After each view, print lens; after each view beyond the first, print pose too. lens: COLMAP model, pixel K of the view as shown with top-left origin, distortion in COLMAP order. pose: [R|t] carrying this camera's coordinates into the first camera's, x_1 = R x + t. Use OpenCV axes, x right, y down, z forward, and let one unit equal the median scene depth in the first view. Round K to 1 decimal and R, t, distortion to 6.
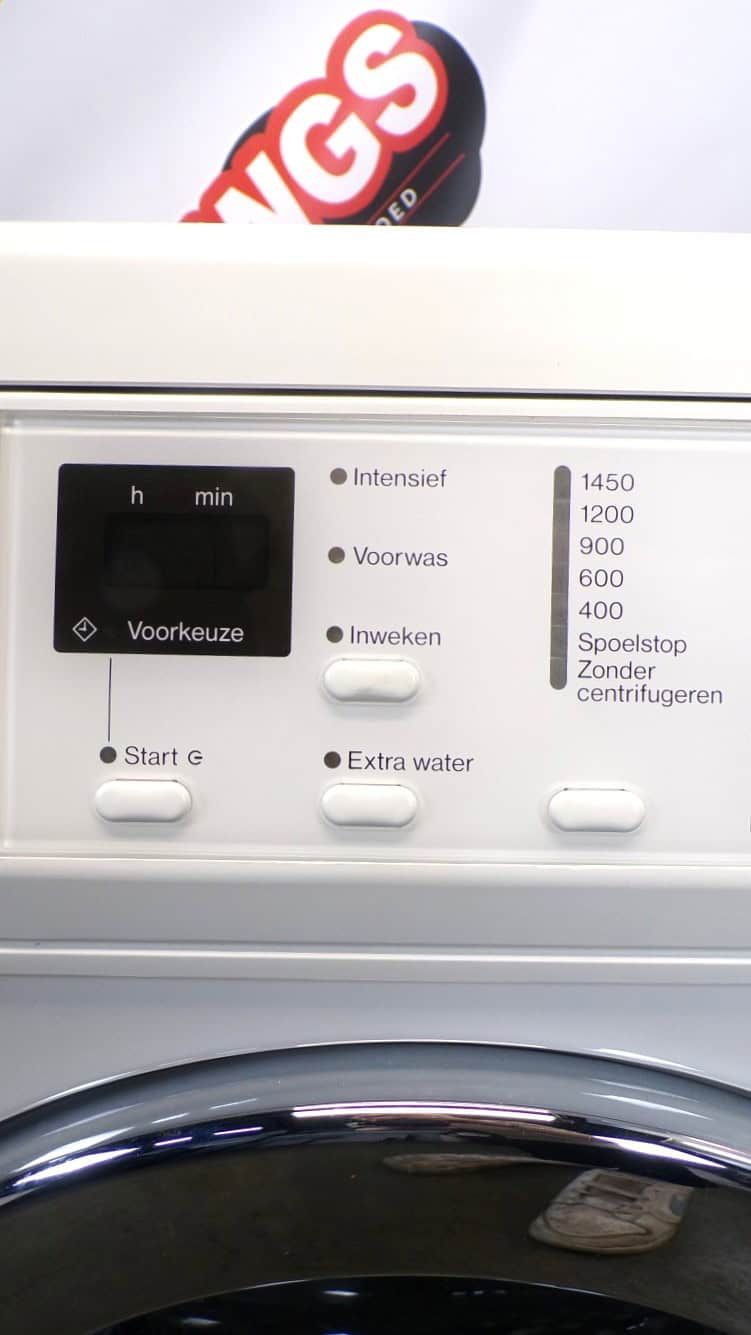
lens RADIAL K [[923.6, 0, 375.9], [0, 923.6, 669.4], [0, 0, 1]] dist [-0.004545, -0.014076]
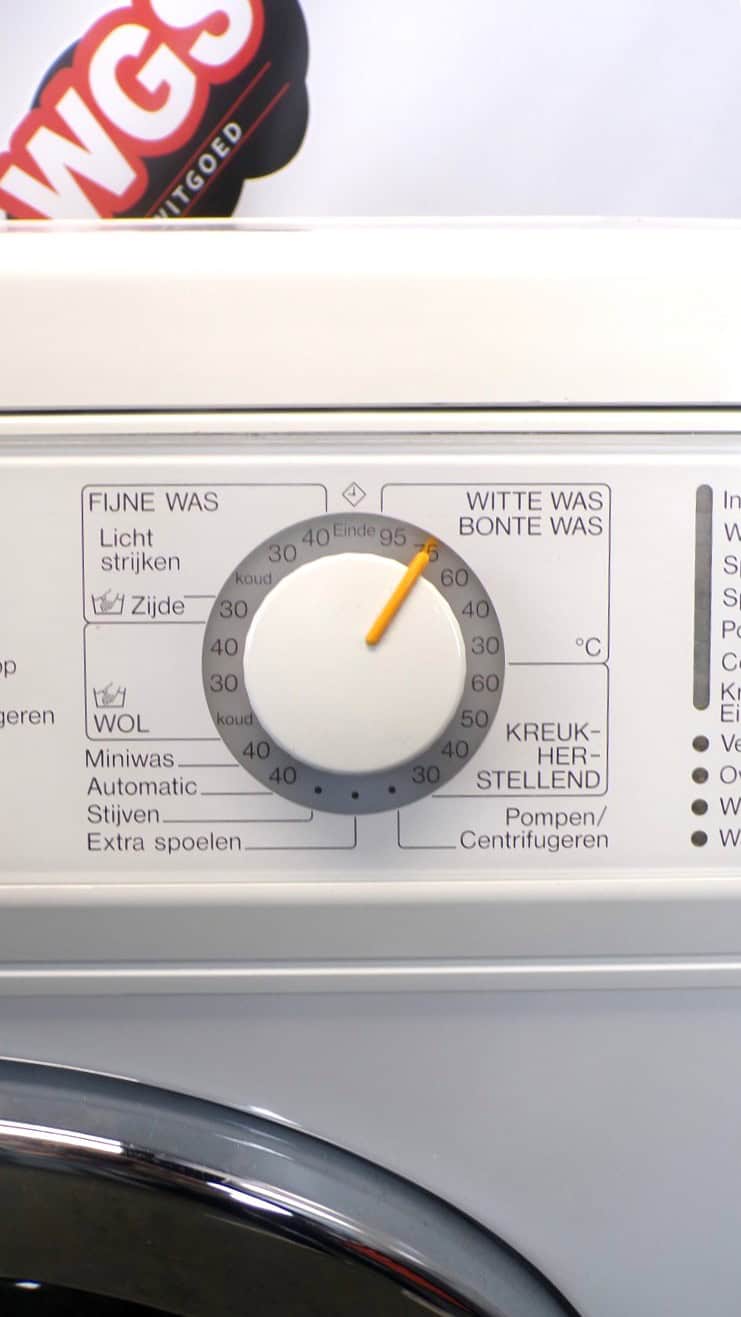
lens RADIAL K [[911.1, 0, 377.5], [0, 911.1, 667.3], [0, 0, 1]] dist [-0.004545, -0.014076]
pose [[0.999602, -0.025377, 0.012361, 0.170567], [0.024368, 0.996822, 0.075845, -0.021439], [-0.014247, -0.075514, 0.997043, 0.004760]]
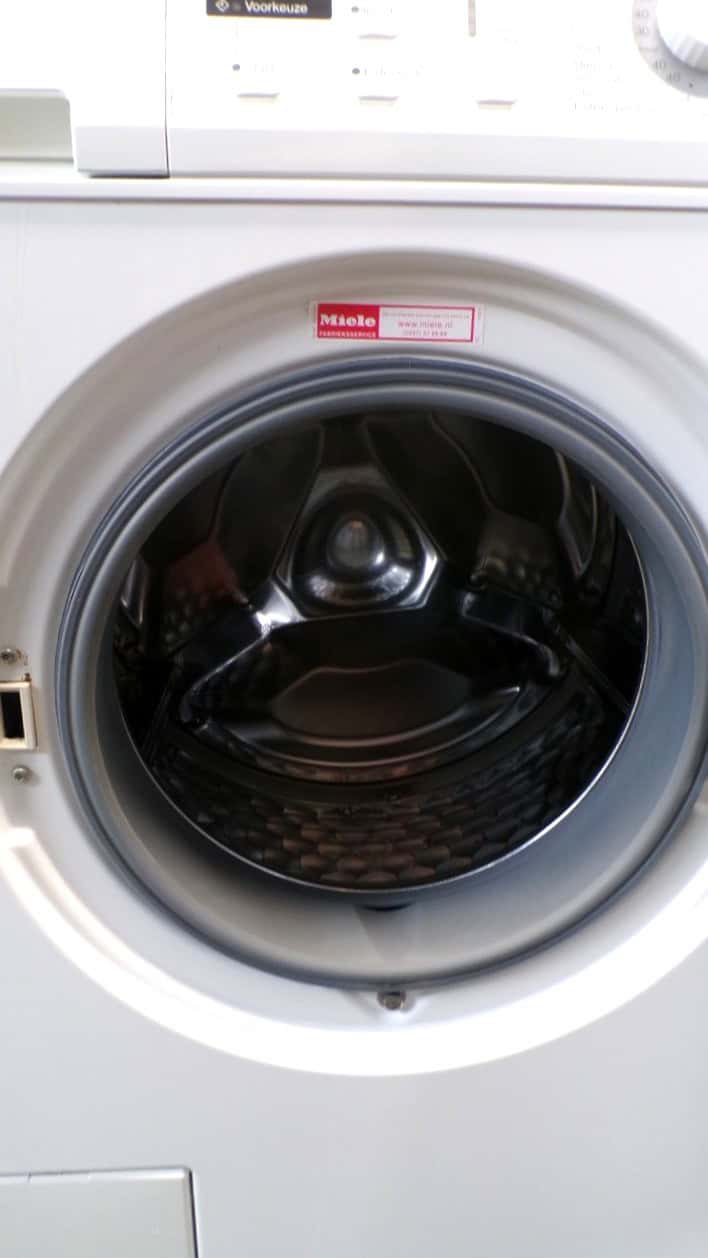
lens RADIAL K [[870.3, 0, 355.0], [0, 870.3, 618.3], [0, 0, 1]] dist [-0.004545, -0.014076]
pose [[0.997273, -0.025727, 0.069174, -0.047953], [0.031611, 0.995848, -0.085367, 0.326037], [-0.066691, 0.087321, 0.993945, -0.158626]]
